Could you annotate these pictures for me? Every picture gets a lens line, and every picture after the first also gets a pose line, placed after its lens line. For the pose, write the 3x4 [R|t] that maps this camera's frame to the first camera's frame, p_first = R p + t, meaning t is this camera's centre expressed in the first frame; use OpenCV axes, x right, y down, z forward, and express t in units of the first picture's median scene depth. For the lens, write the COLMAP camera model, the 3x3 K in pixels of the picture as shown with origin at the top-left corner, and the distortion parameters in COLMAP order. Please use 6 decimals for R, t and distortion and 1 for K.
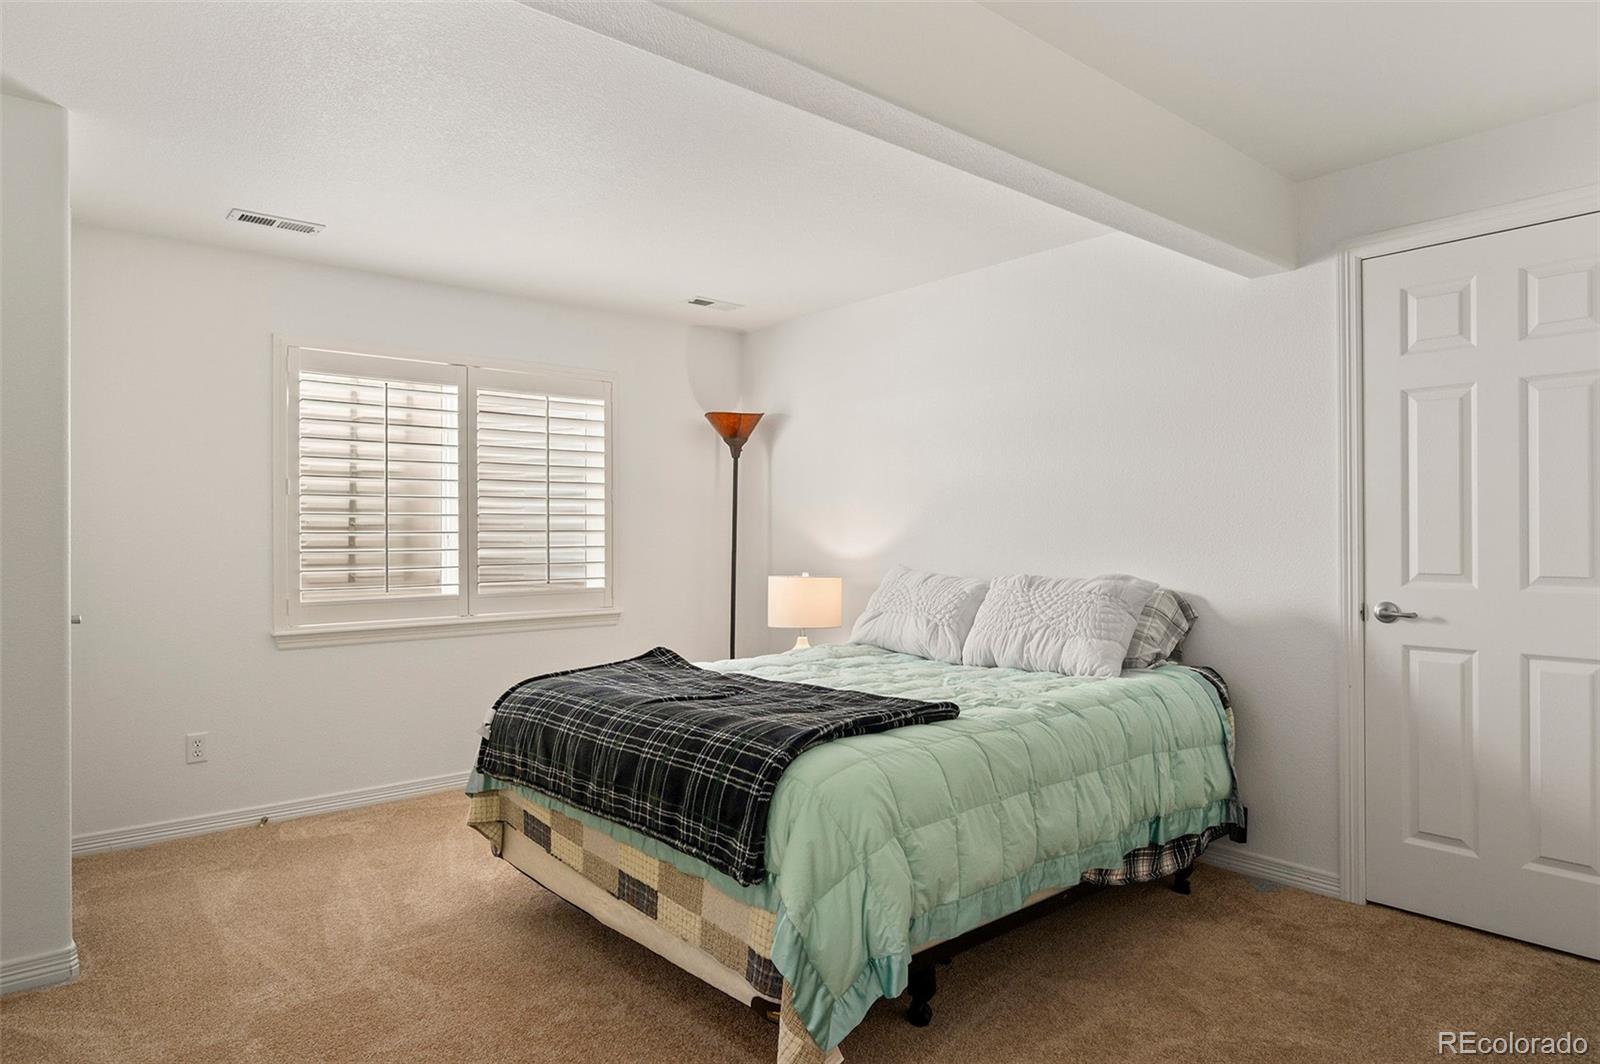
lens RADIAL K [[920.4, 0, 804.4], [0, 920.4, 528.4], [0, 0, 1]] dist [-0.005569, -0.000457]
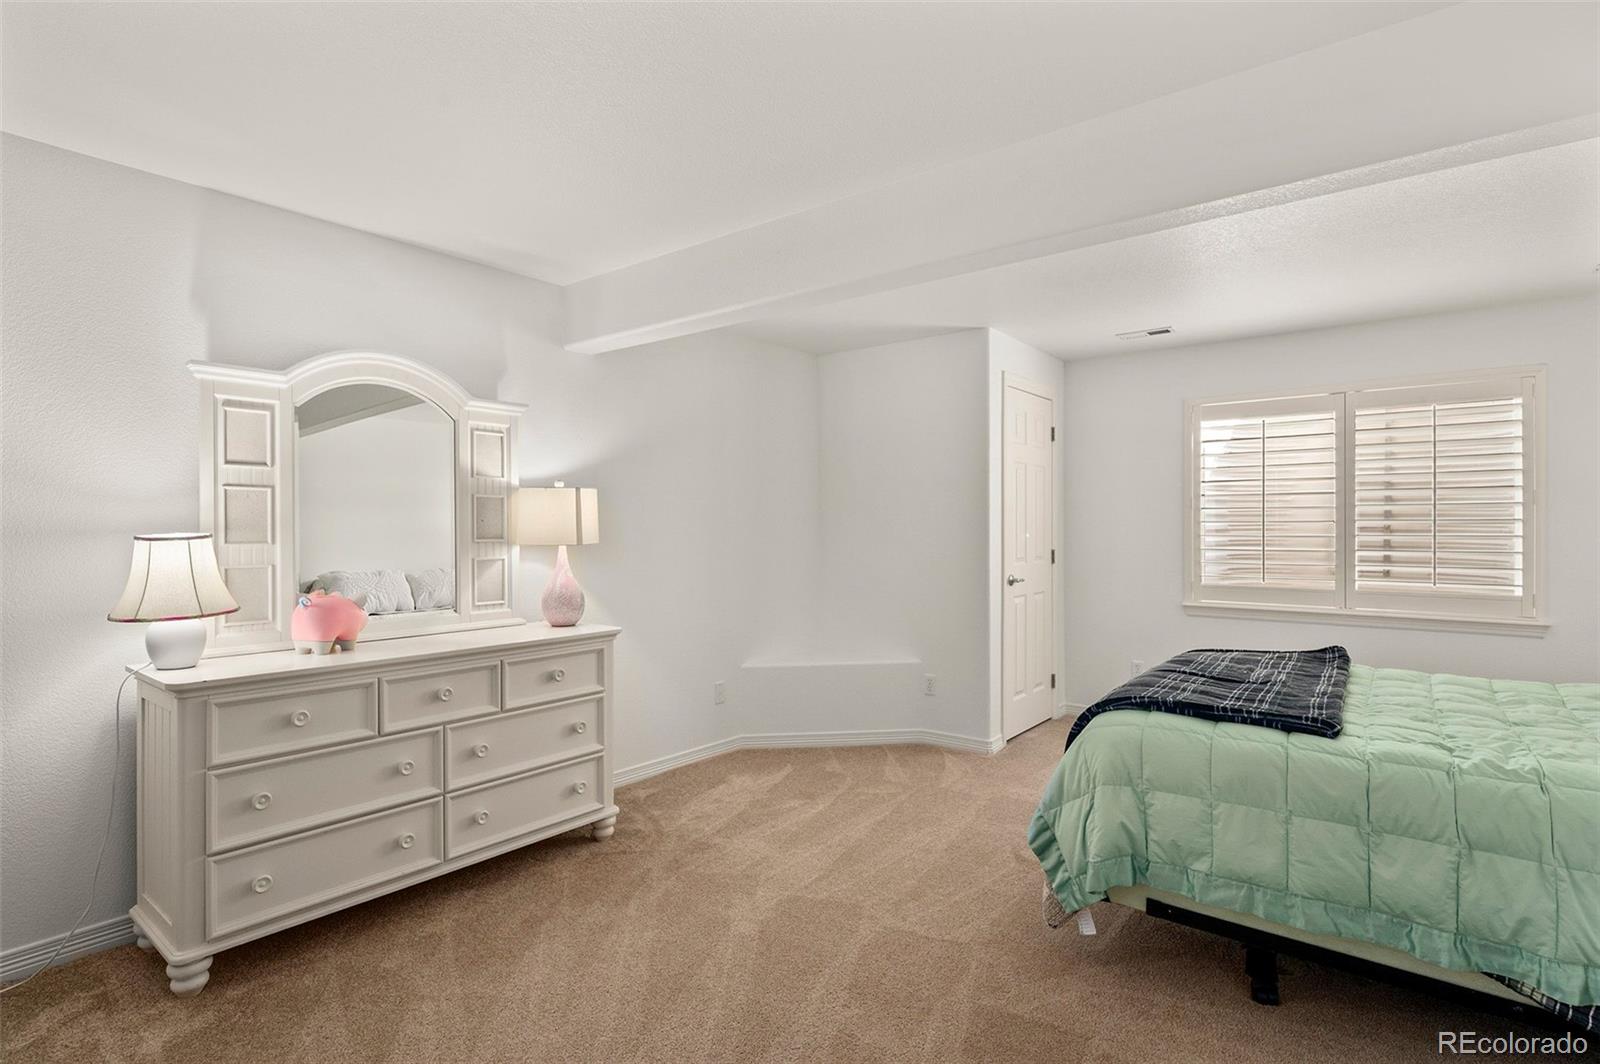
lens RADIAL K [[773.9, 0, 811.4], [0, 773.9, 531.1], [0, 0, 1]] dist [-0.029532, -0.000346]
pose [[0.208650, 0.007870, -0.977959, 0.486073], [0.002396, 0.999961, 0.008558, -0.013645], [0.977987, -0.004128, 0.208623, 0.162313]]
